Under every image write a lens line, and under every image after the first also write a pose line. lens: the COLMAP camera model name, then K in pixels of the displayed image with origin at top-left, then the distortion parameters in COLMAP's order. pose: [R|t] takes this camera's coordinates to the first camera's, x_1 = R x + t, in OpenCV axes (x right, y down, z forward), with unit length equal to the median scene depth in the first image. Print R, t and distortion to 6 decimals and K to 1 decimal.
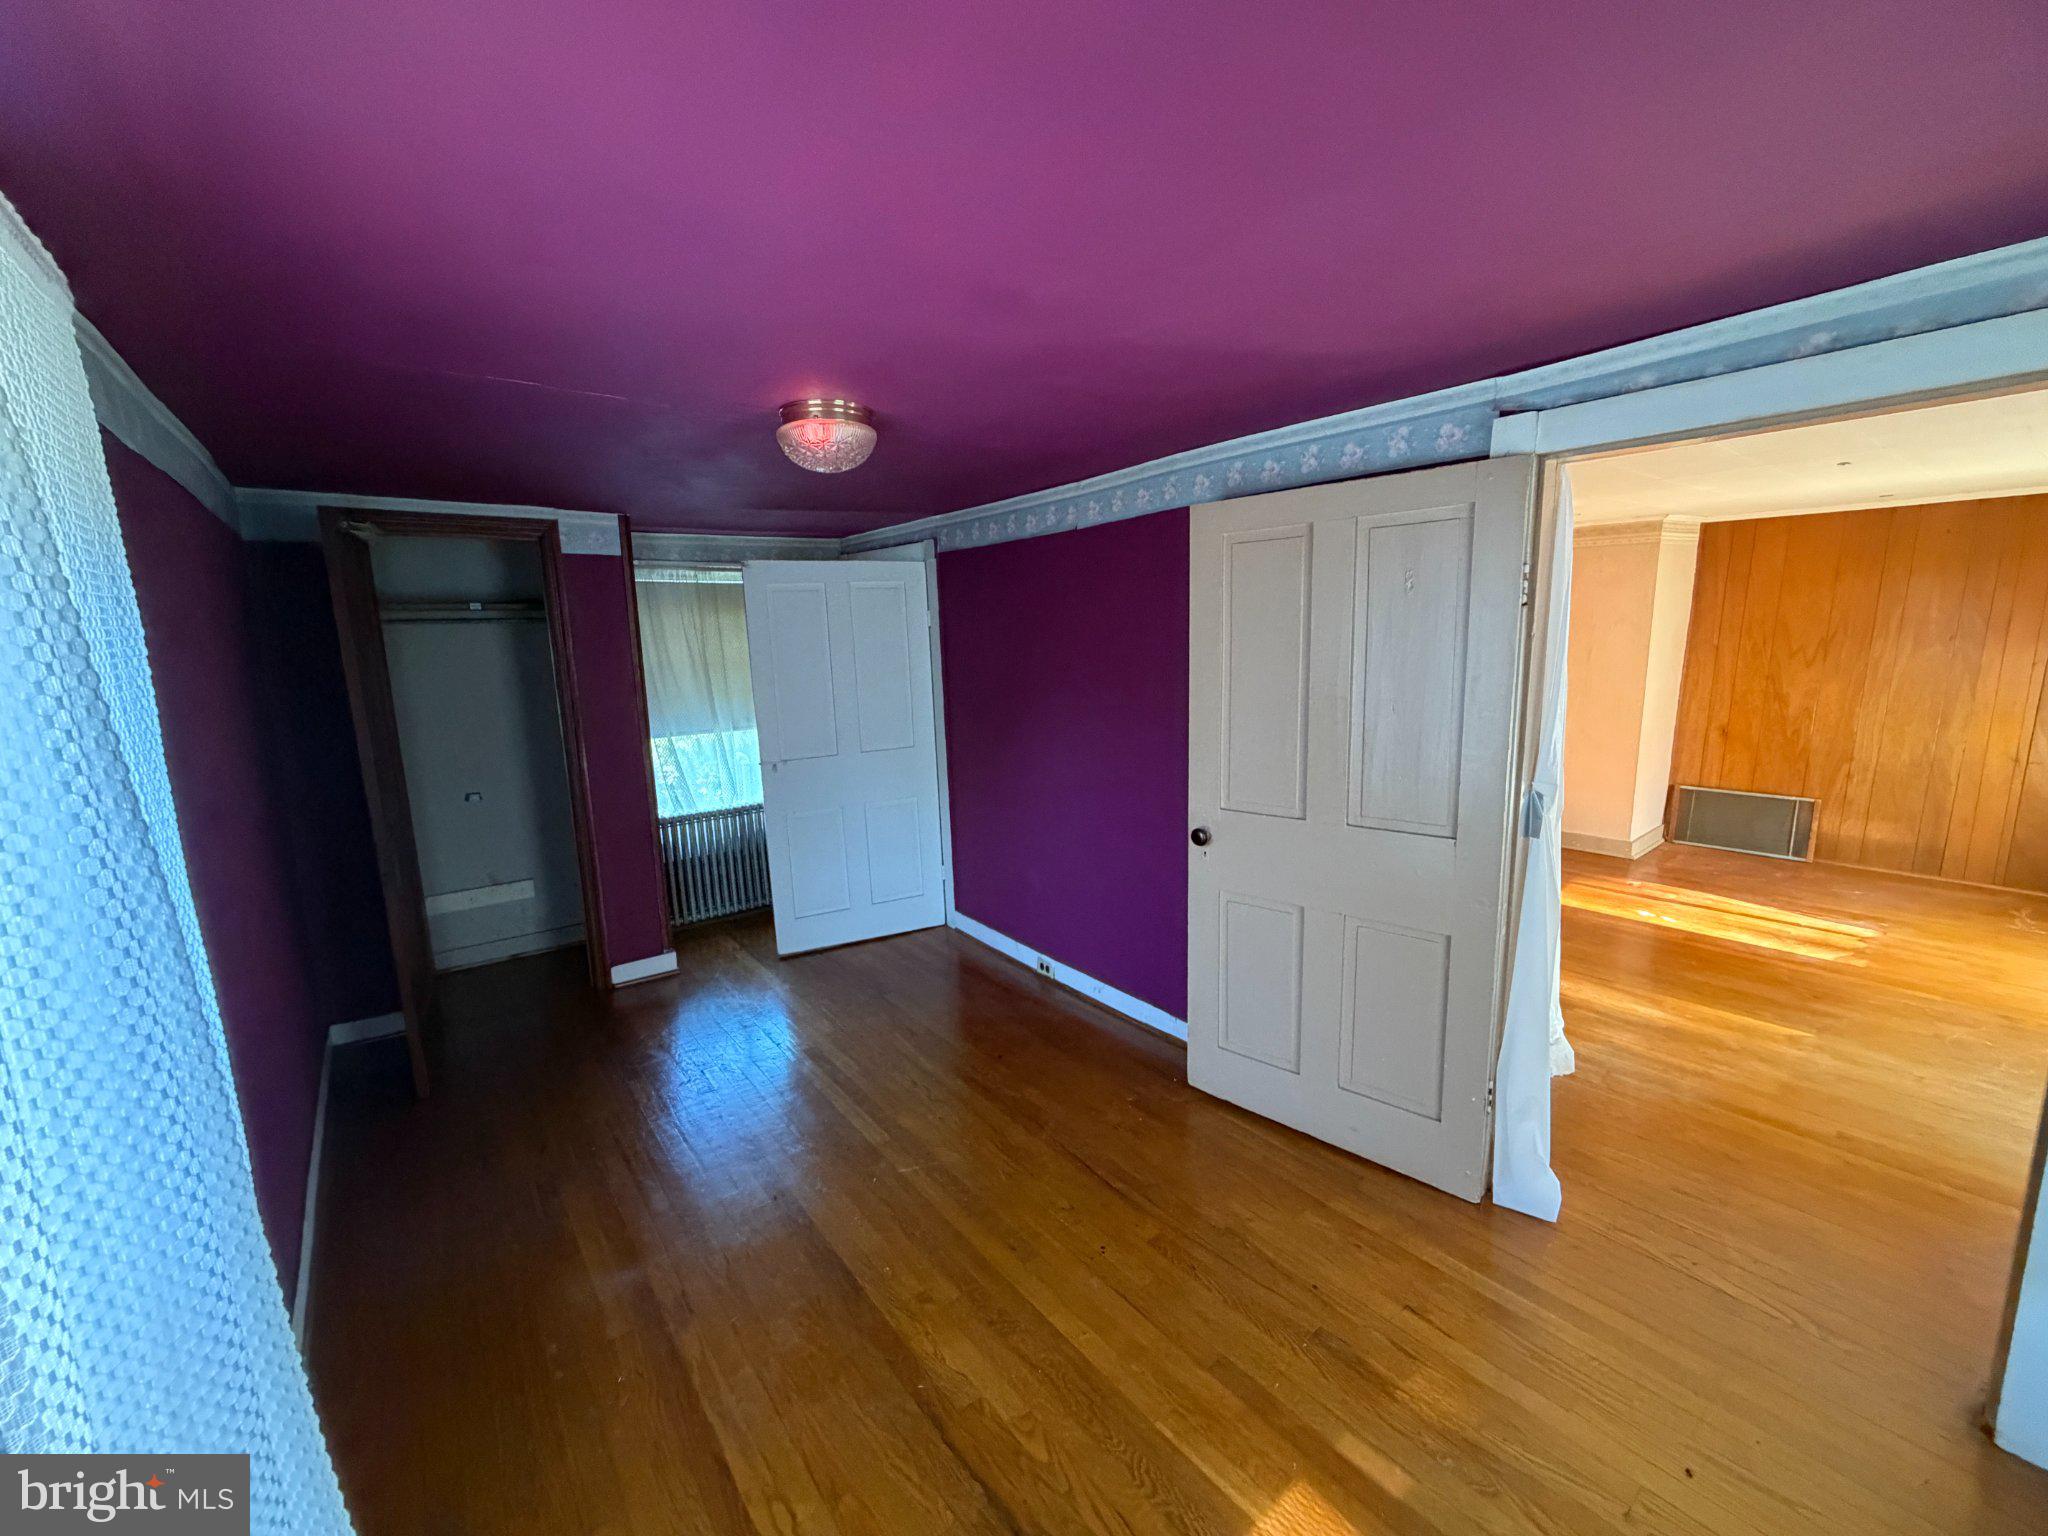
lens RADIAL K [[813.7, 0, 1024.0], [0, 813.7, 768.0], [0, 0, 1]] dist [-0.000973, -0.000041]
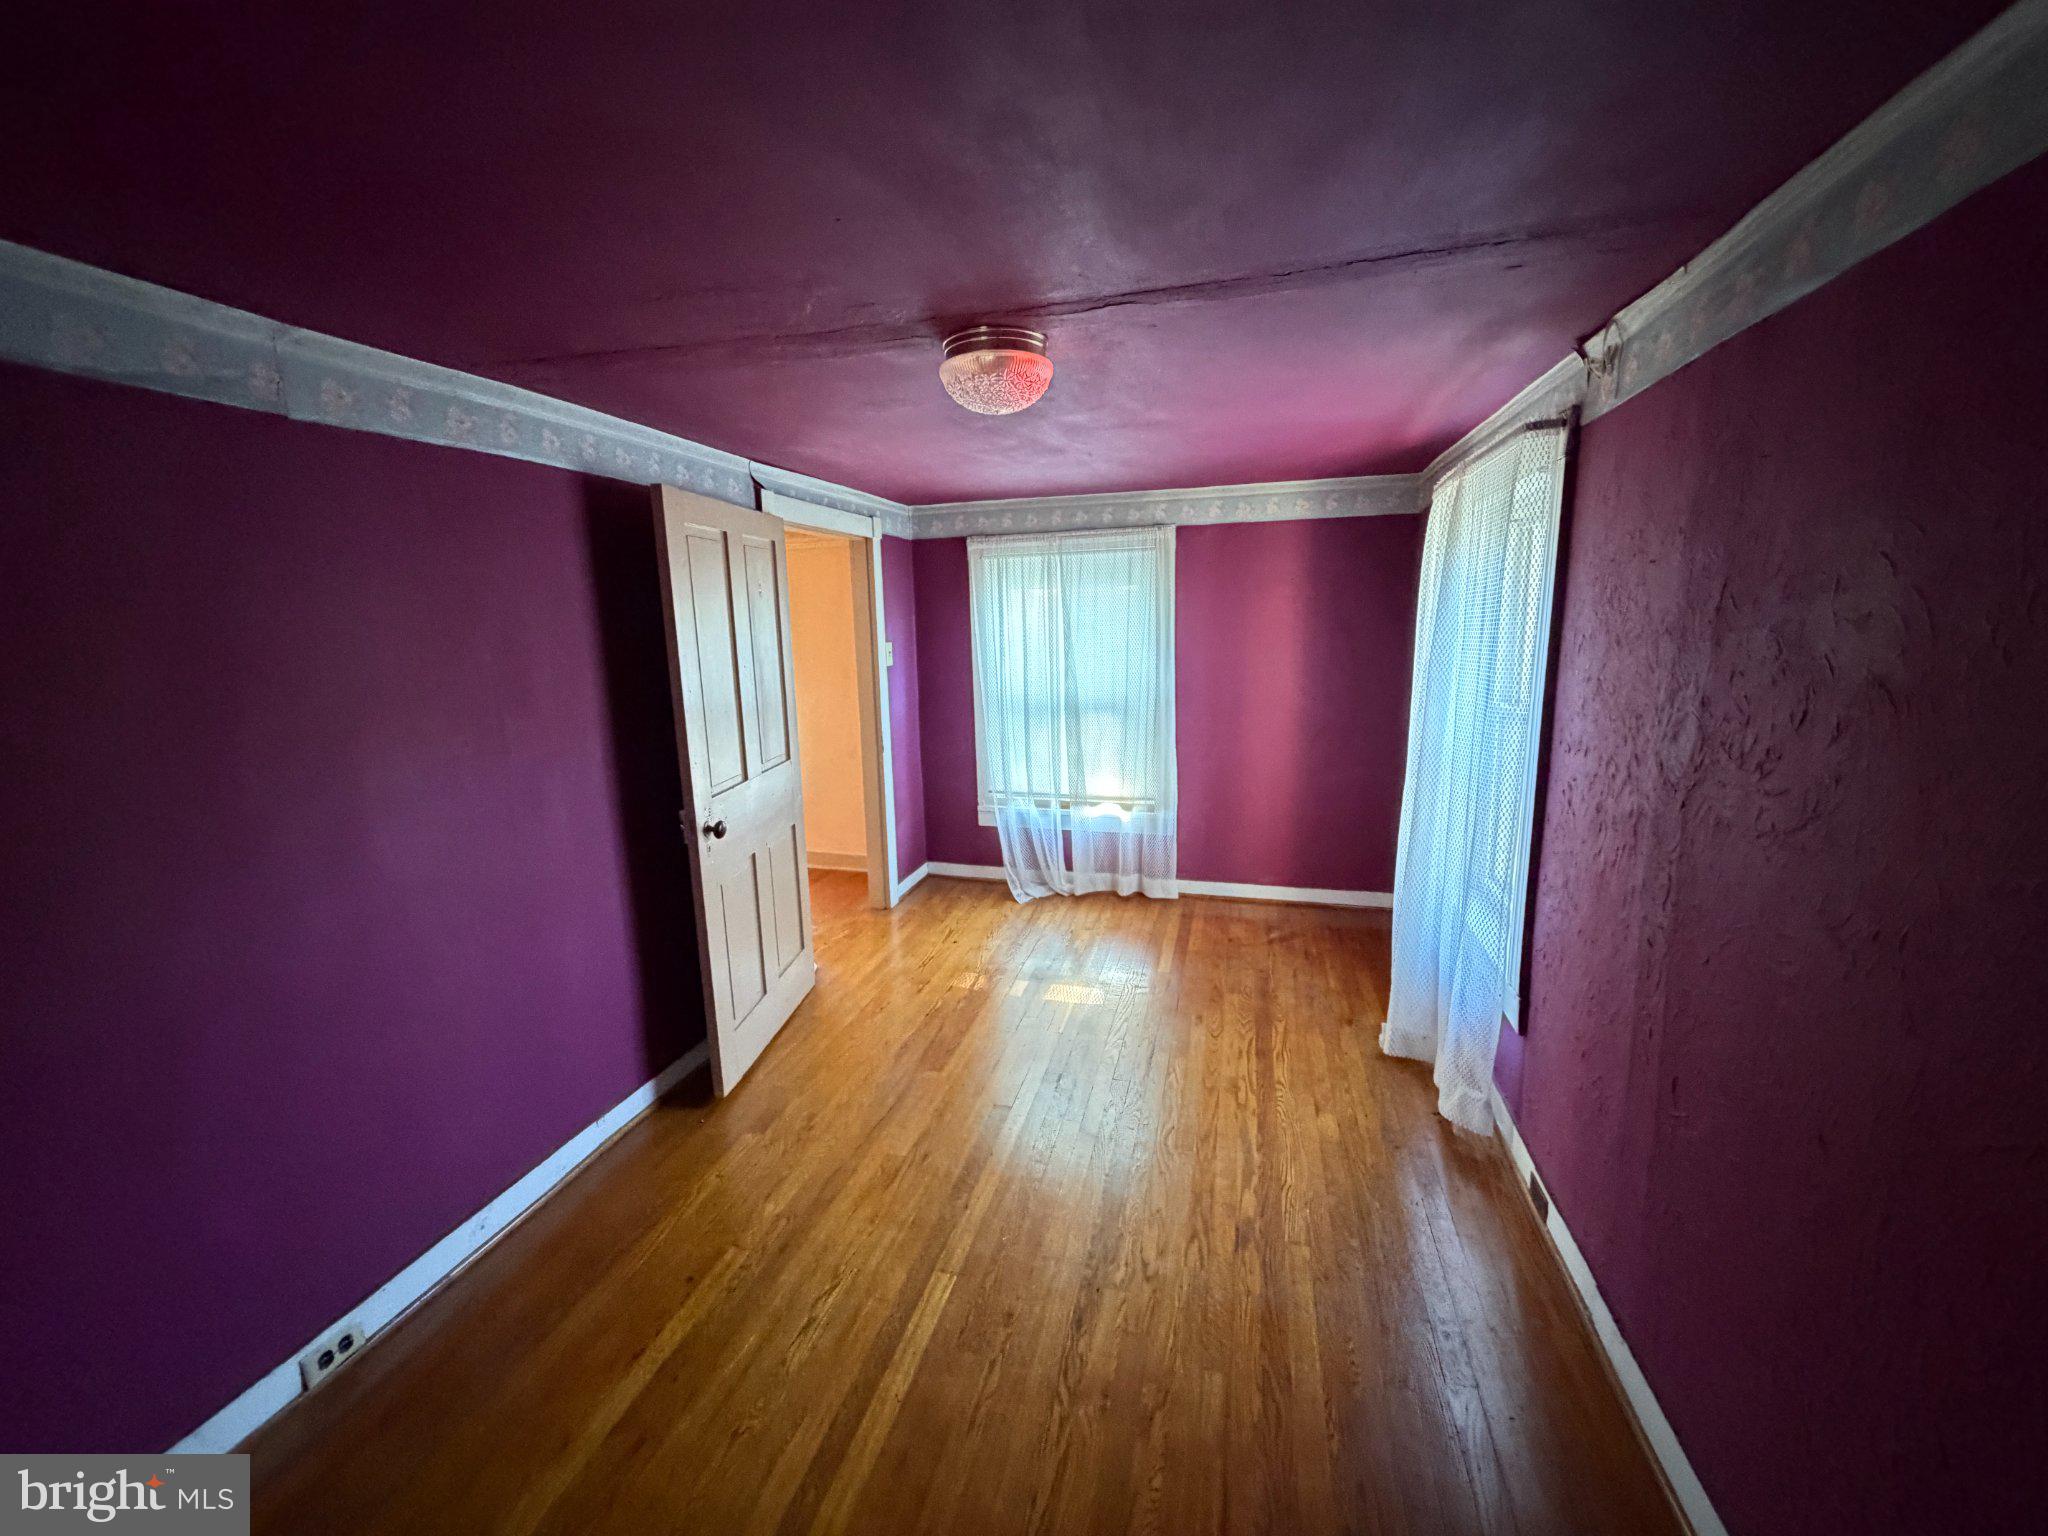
lens RADIAL K [[813.7, 0, 1024.0], [0, 813.7, 768.0], [0, 0, 1]] dist [-0.000973, -0.000041]
pose [[-0.595852, -0.104693, 0.796241, -0.794308], [0.167155, 0.953585, 0.250468, -0.178039], [-0.785506, 0.282337, -0.550696, 1.257503]]
